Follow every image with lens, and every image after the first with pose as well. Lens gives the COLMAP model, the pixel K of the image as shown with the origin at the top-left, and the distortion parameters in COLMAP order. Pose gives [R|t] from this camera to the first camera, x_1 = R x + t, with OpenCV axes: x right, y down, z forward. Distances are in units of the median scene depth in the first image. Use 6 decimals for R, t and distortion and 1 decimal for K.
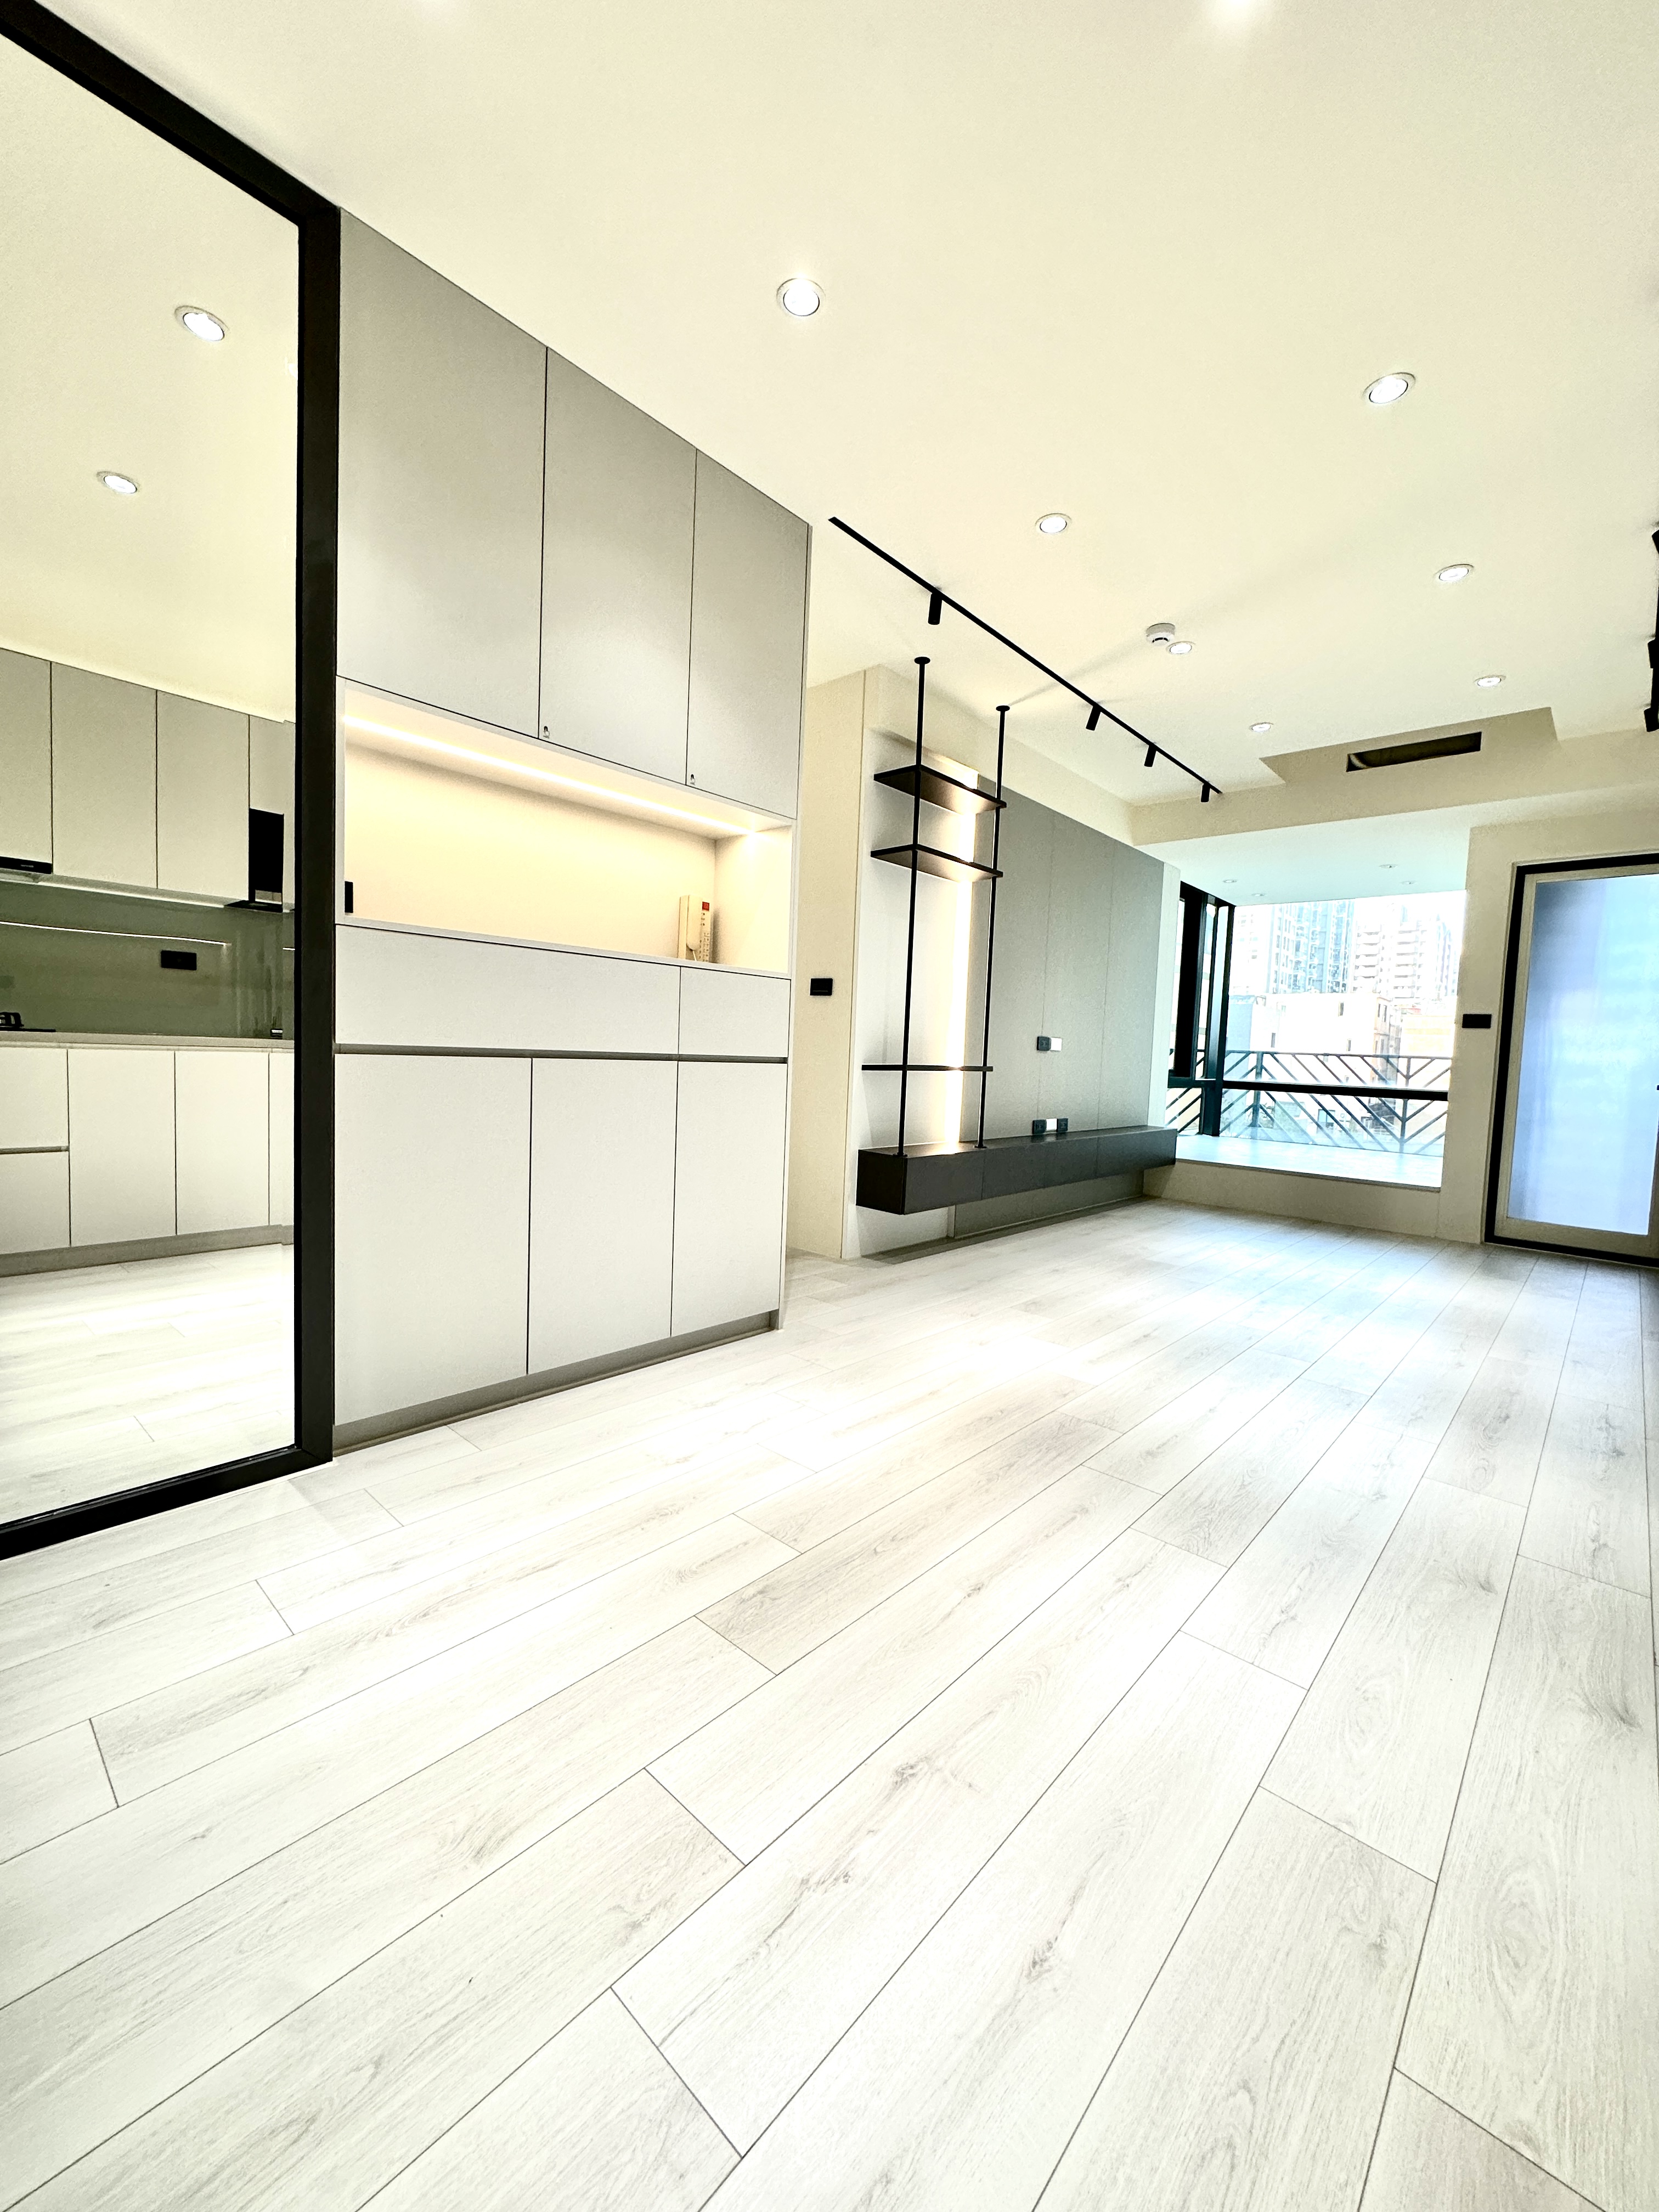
lens RADIAL K [[881.2, 0, 832.7], [0, 881.2, 1106.8], [0, 0, 1]] dist [-0.002696, 0.000320]
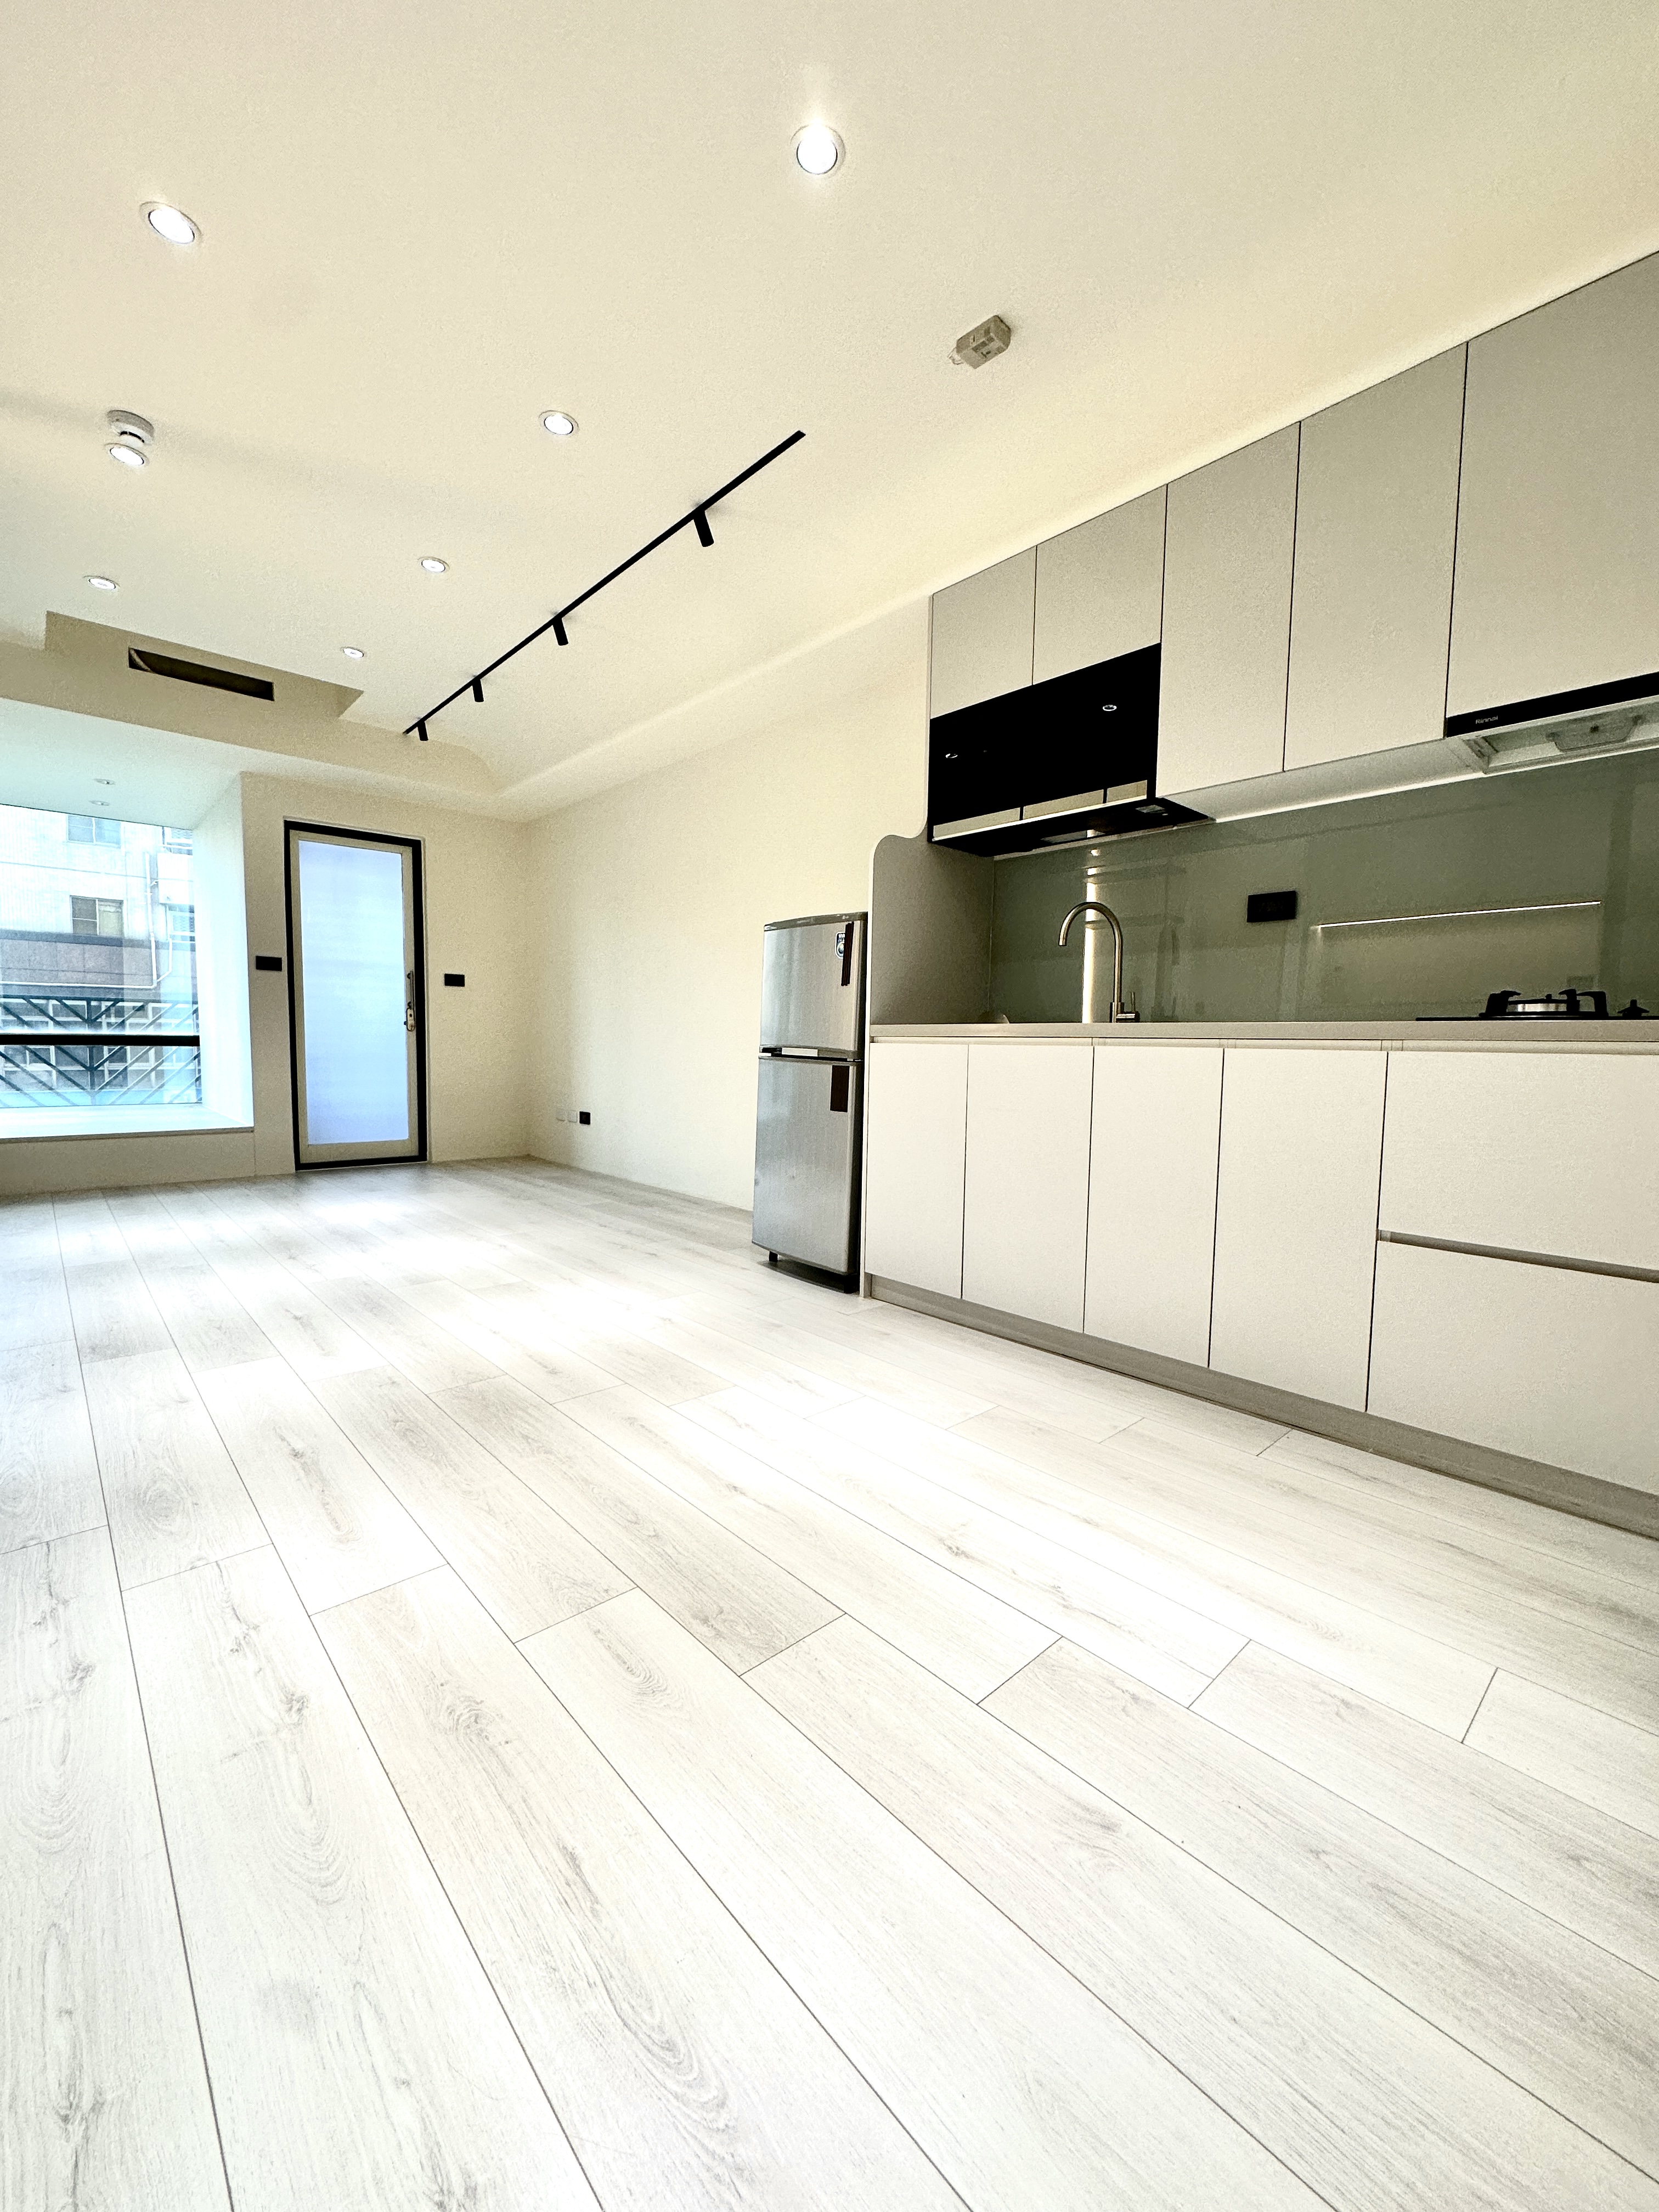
lens RADIAL K [[881.2, 0, 832.7], [0, 881.2, 1106.8], [0, 0, 1]] dist [-0.002696, 0.000320]
pose [[0.087694, -0.112643, 0.989758, -0.756976], [0.053266, 0.992695, 0.108257, -0.016726], [-0.994722, 0.043226, 0.093053, 0.700135]]
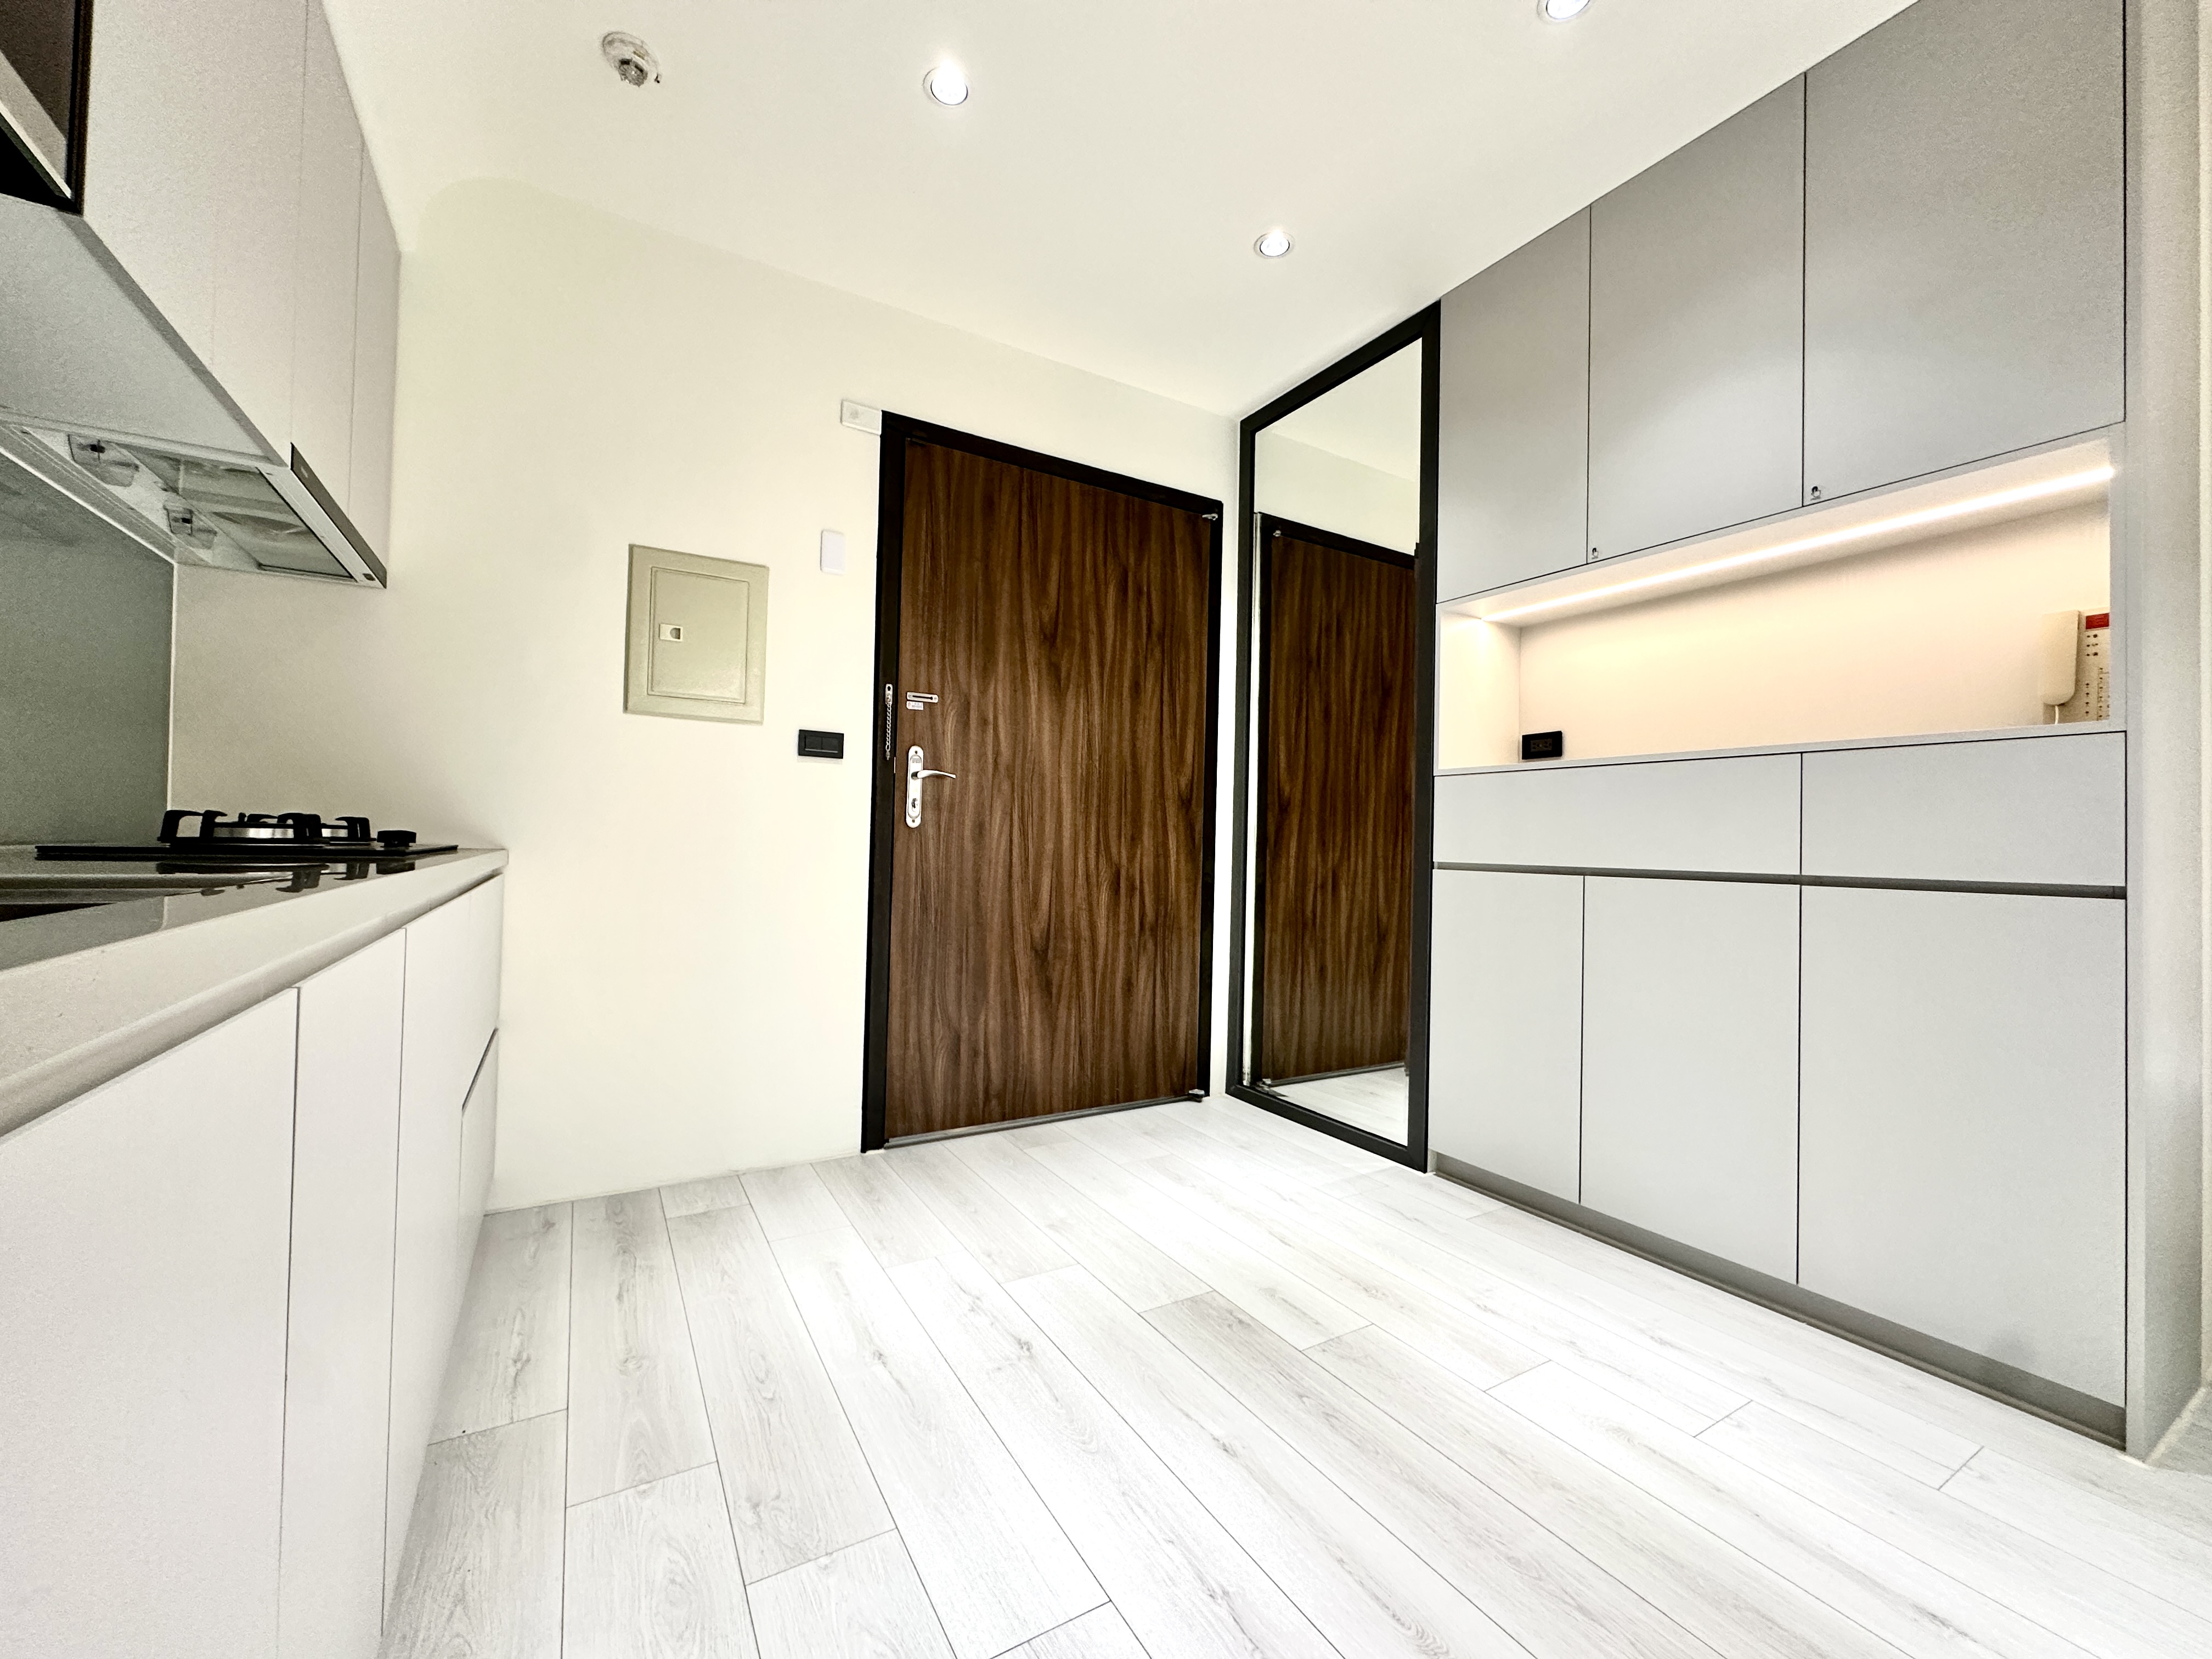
lens RADIAL K [[881.2, 0, 1106.0], [0, 881.2, 829.5], [0, 0, 1]] dist [-0.002696, 0.000320]
pose [[-0.291483, -0.061907, -0.954571, 0.993427], [-0.095157, 0.994830, -0.035462, -0.026930], [0.951831, 0.080498, -0.295867, 1.005497]]
